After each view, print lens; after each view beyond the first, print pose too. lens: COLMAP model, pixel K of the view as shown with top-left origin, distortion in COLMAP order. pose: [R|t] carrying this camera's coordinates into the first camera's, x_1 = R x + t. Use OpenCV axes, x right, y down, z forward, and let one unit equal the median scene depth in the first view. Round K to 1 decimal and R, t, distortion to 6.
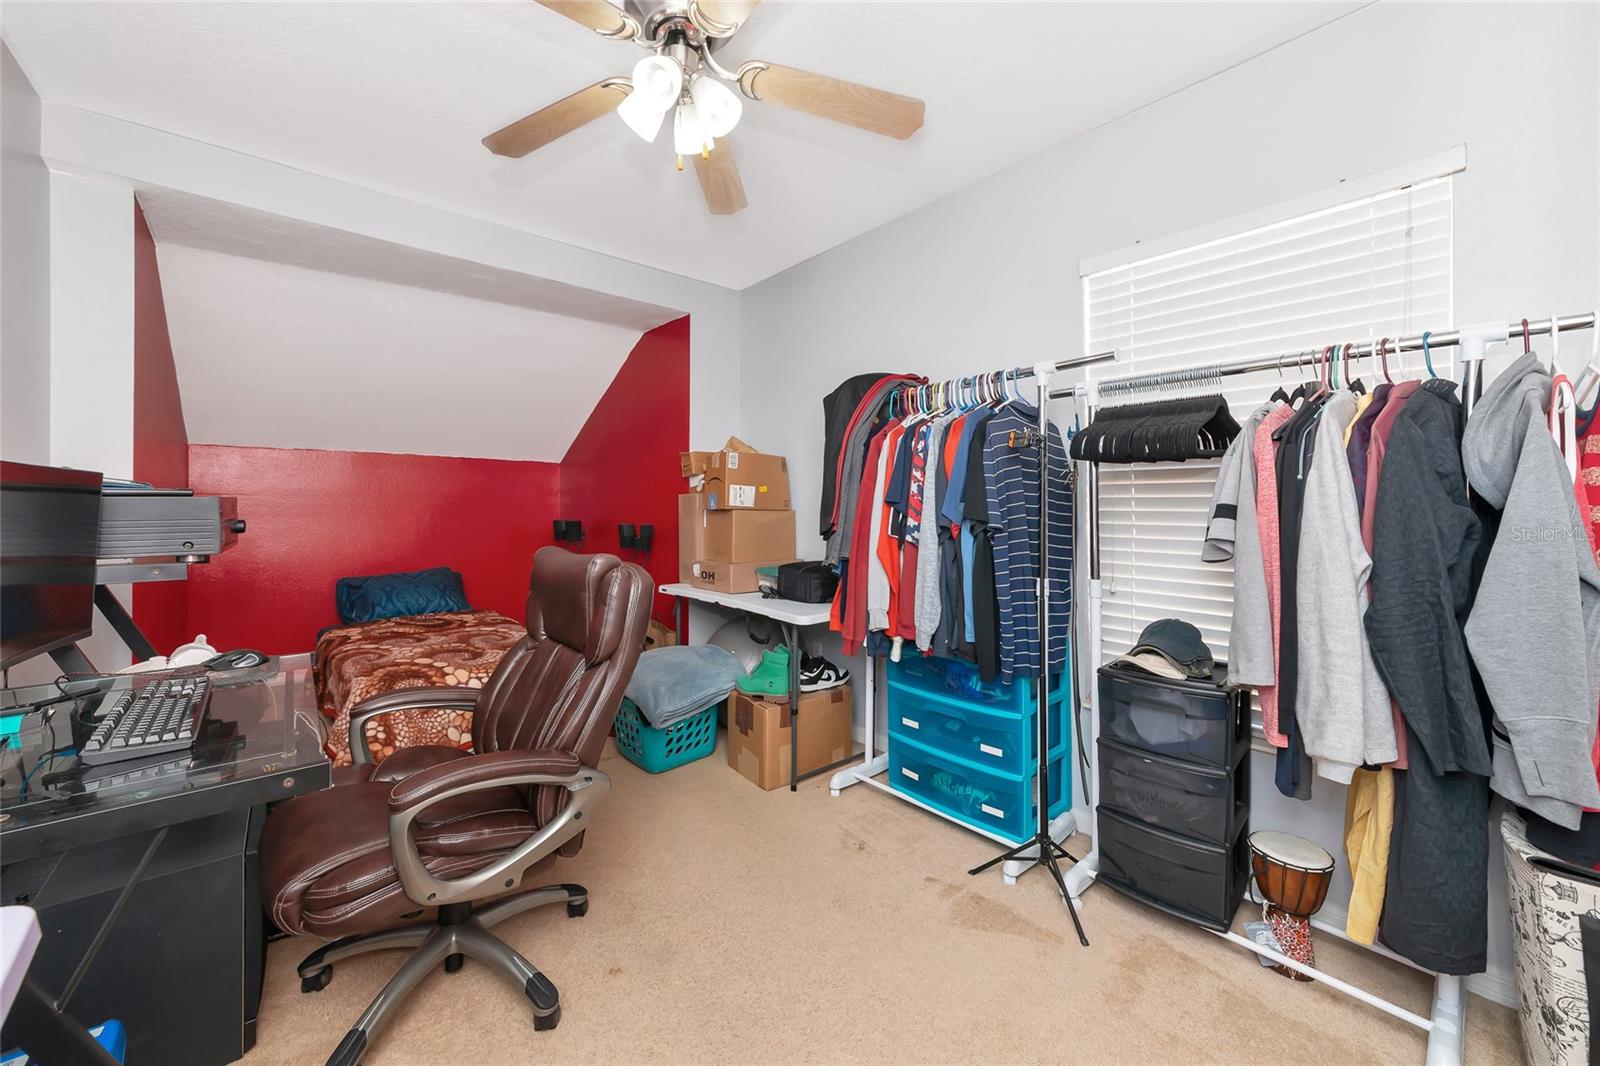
lens RADIAL K [[597.7, 0, 793.7], [0, 597.7, 501.3], [0, 0, 1]] dist [0.000595, 0.000158]
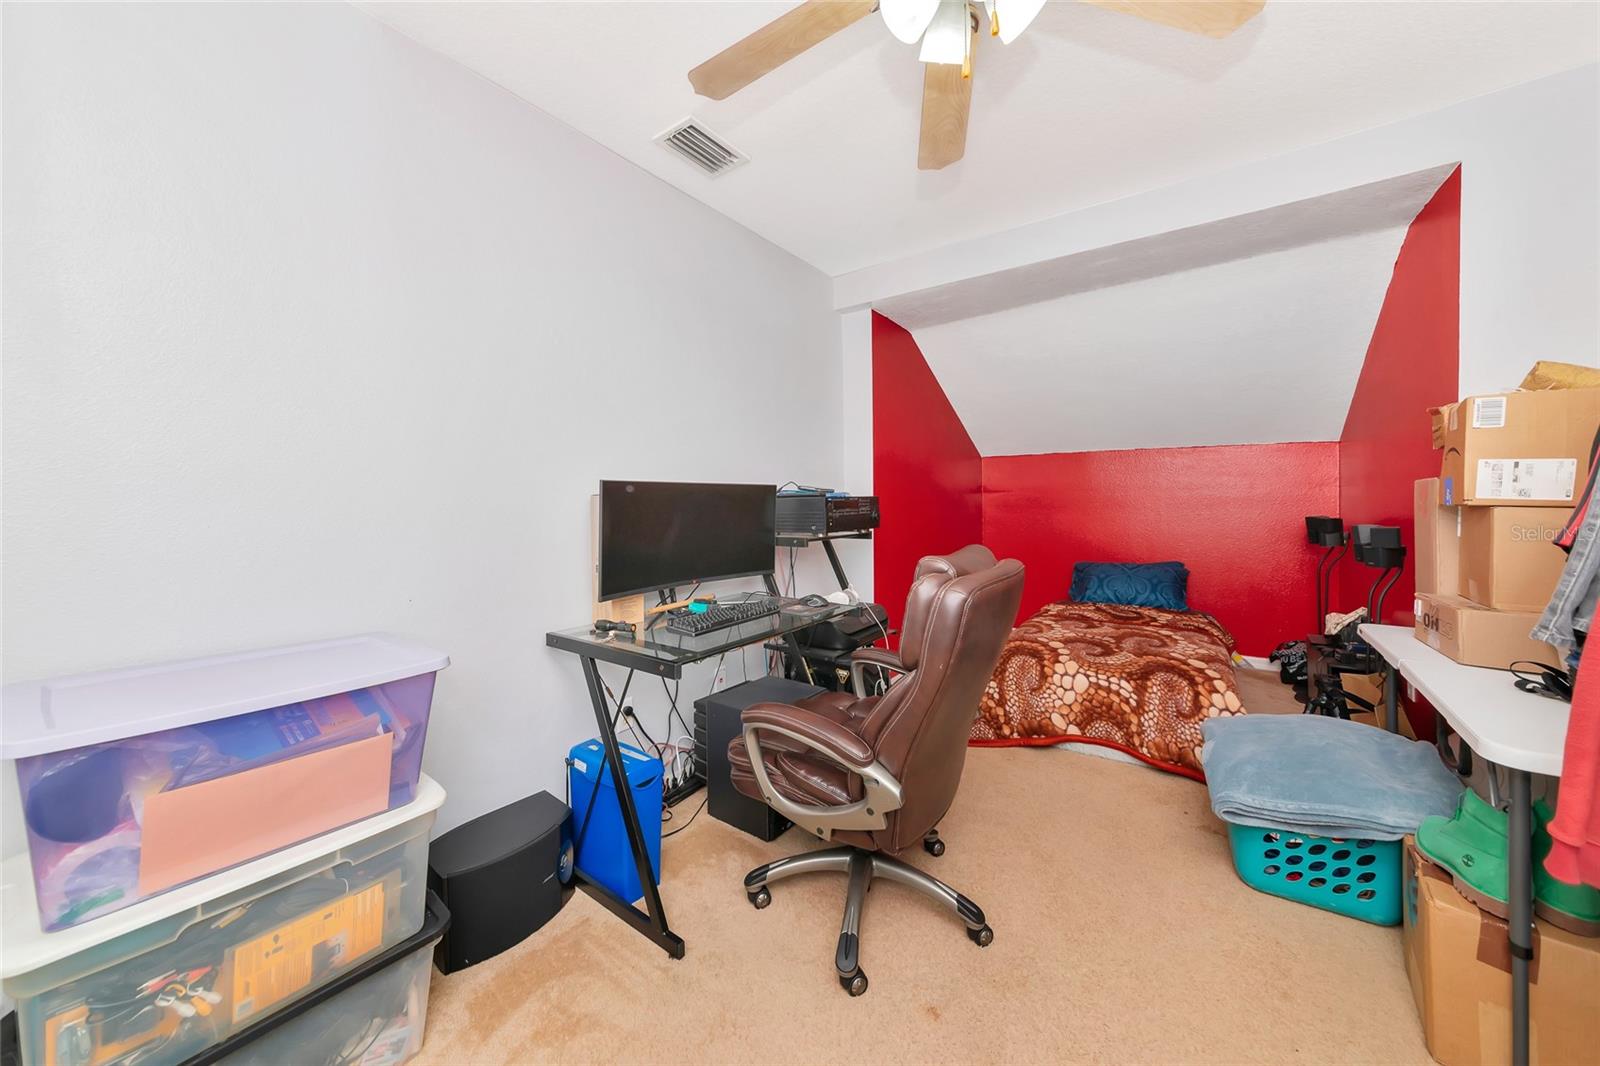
lens RADIAL K [[574.3, 0, 805.2], [0, 574.3, 508.2], [0, 0, 1]] dist [-0.000848, 0.000036]
pose [[0.248458, 0.018506, -0.968466, 0.262156], [0.007729, 0.999748, 0.021086, 0.000470], [0.968612, -0.012724, 0.248252, 0.328876]]
